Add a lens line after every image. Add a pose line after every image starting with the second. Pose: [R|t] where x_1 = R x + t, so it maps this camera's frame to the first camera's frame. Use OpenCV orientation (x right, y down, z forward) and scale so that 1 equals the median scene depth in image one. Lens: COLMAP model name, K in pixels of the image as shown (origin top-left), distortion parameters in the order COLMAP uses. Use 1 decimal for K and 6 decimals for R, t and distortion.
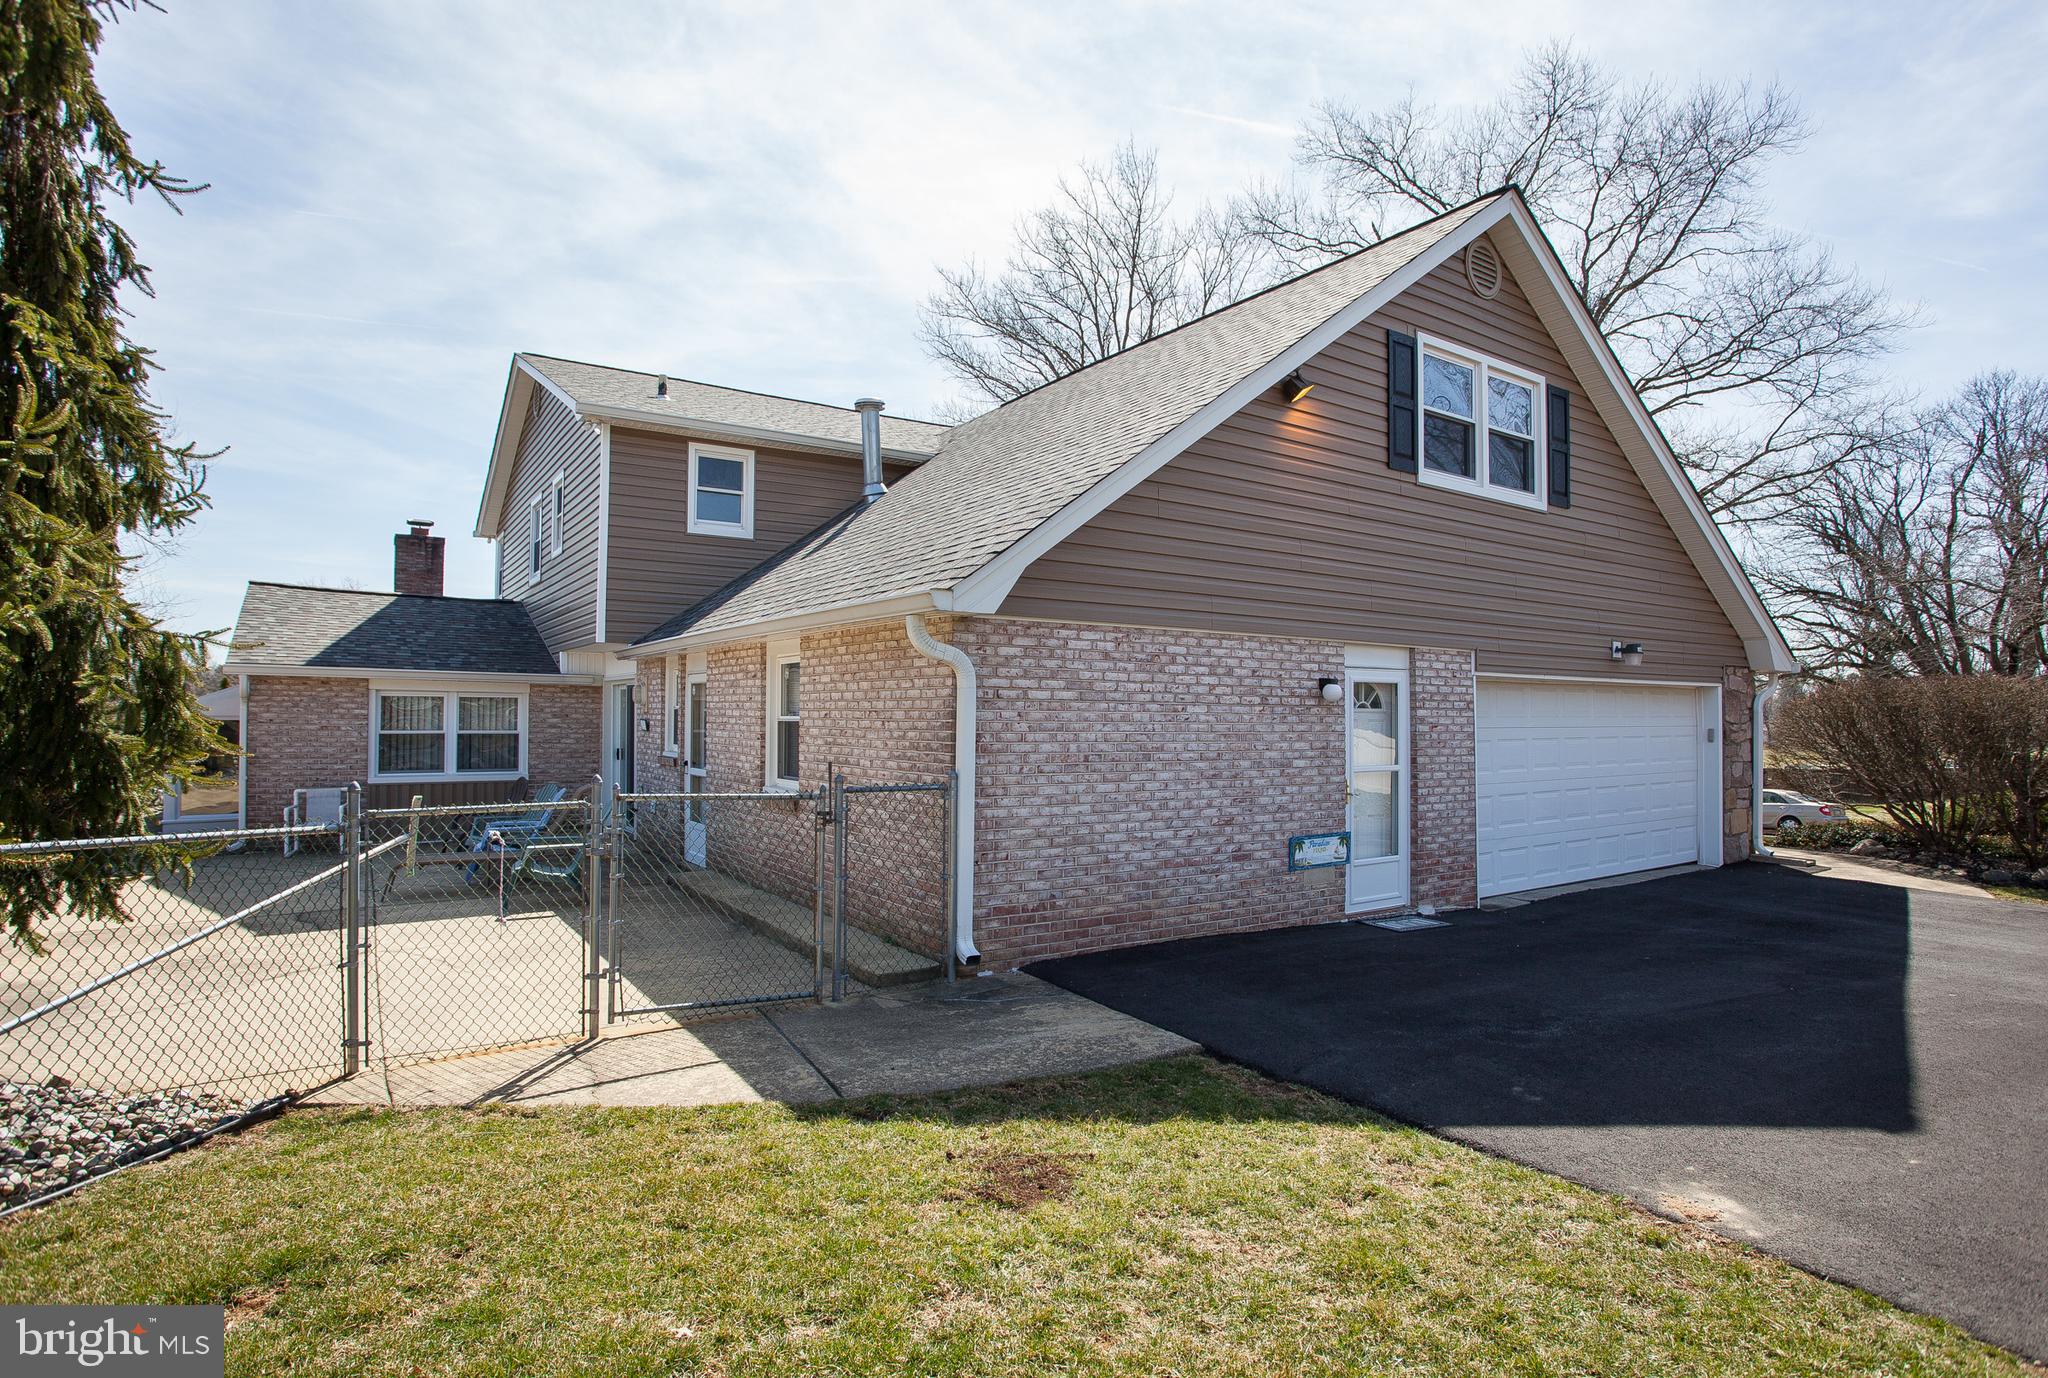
lens RADIAL K [[1048.1, 0, 1018.7], [0, 1048.1, 722.9], [0, 0, 1]] dist [-0.003214, -0.000447]
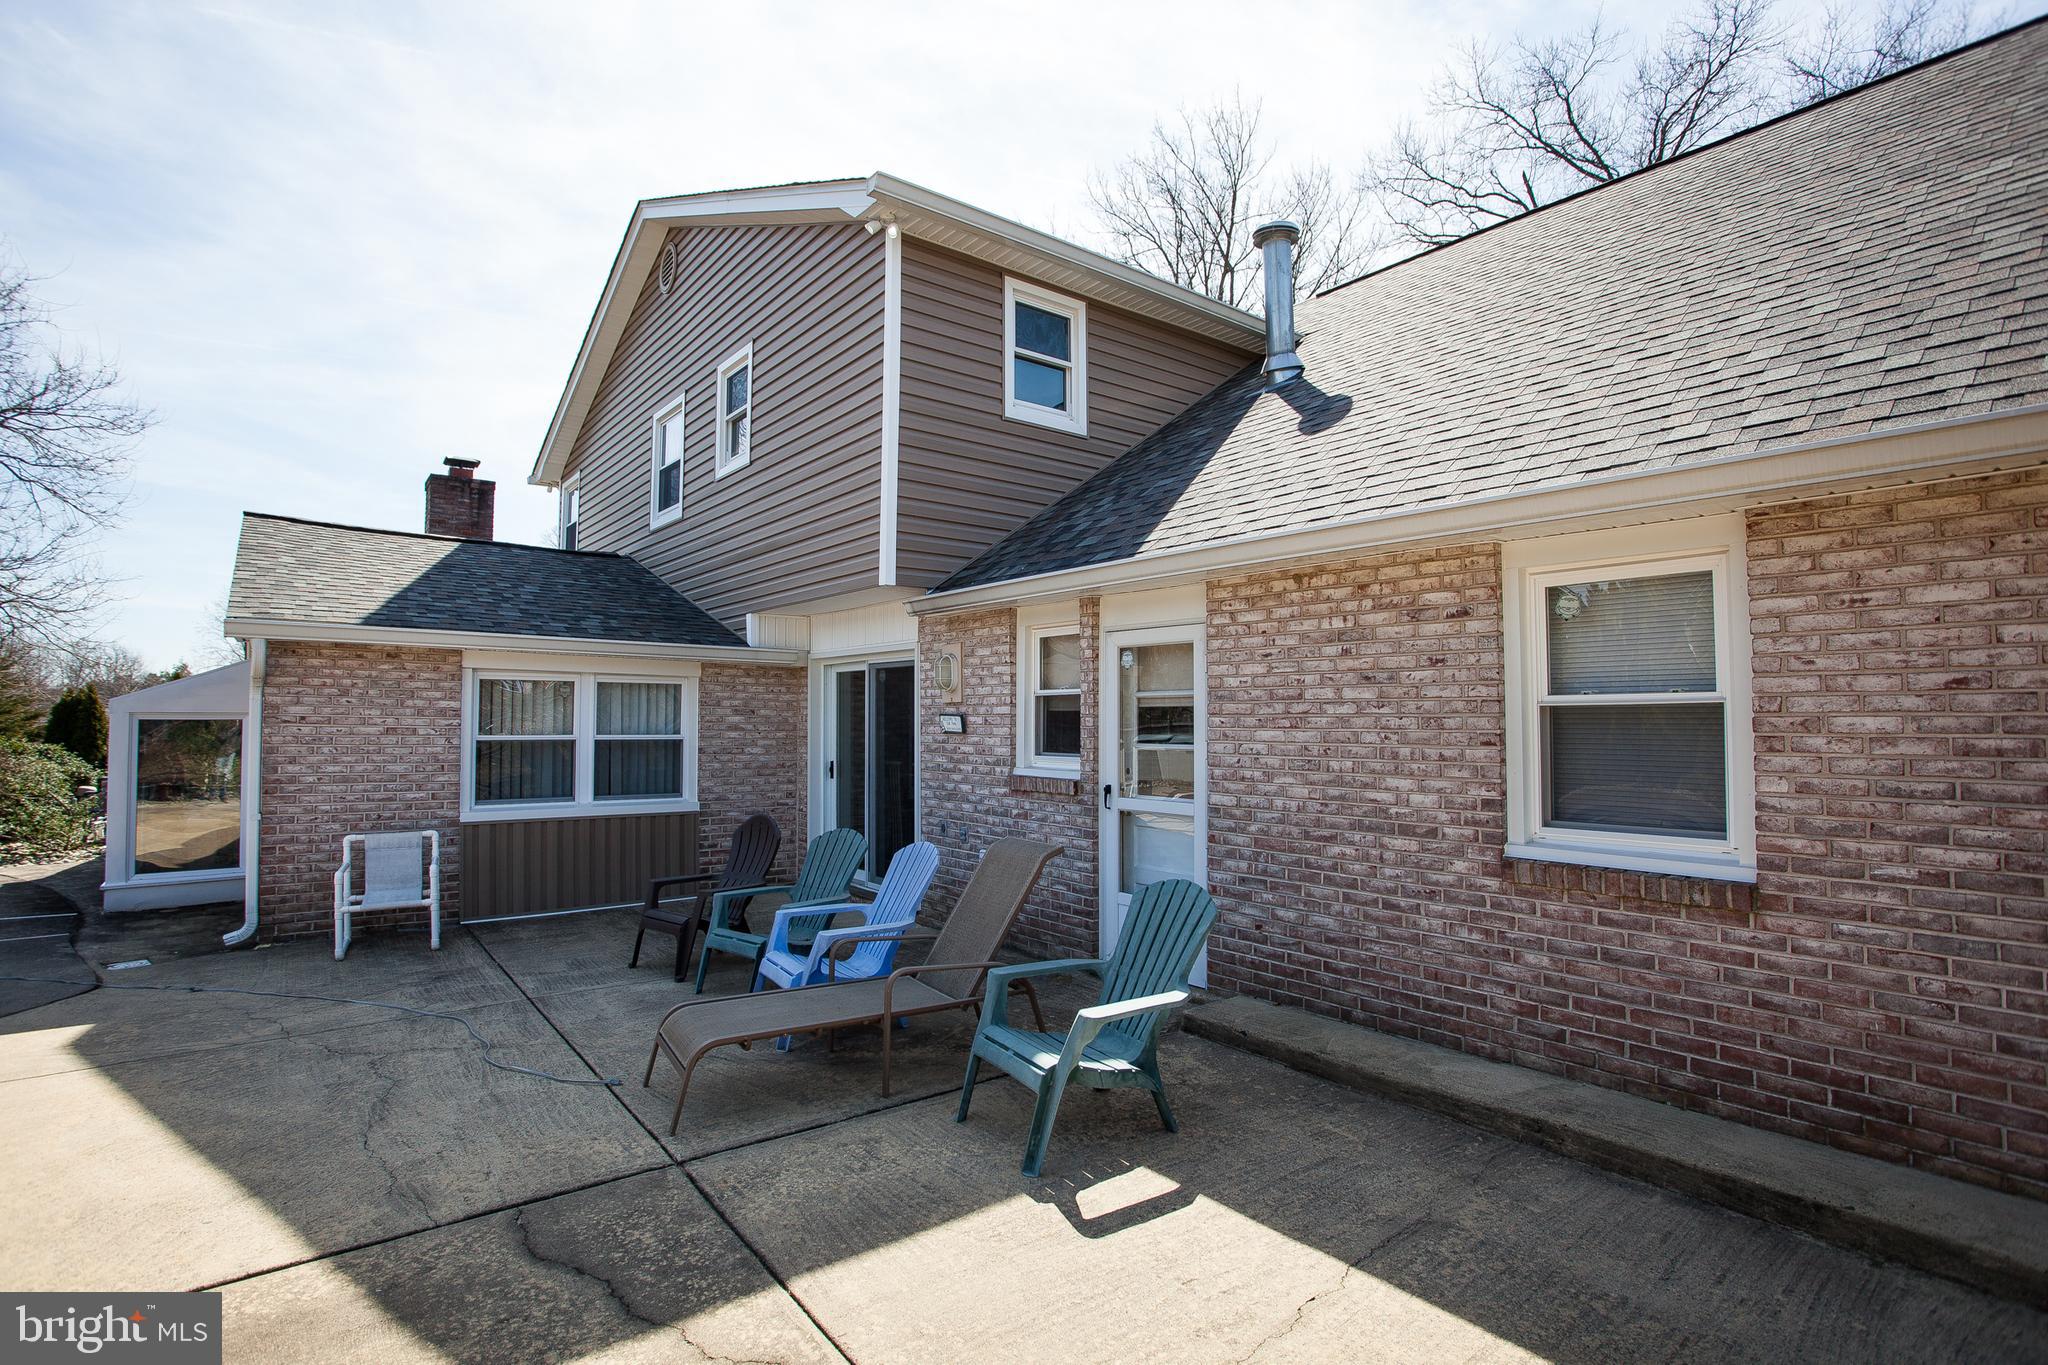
lens RADIAL K [[983.5, 0, 1031.9], [0, 983.5, 703.5], [0, 0, 1]] dist [-0.024541, 0.000770]
pose [[0.995902, -0.001567, 0.090425, -0.339792], [0.003852, 0.999678, -0.025096, 0.004442], [-0.090357, 0.025342, 0.995587, 0.401827]]
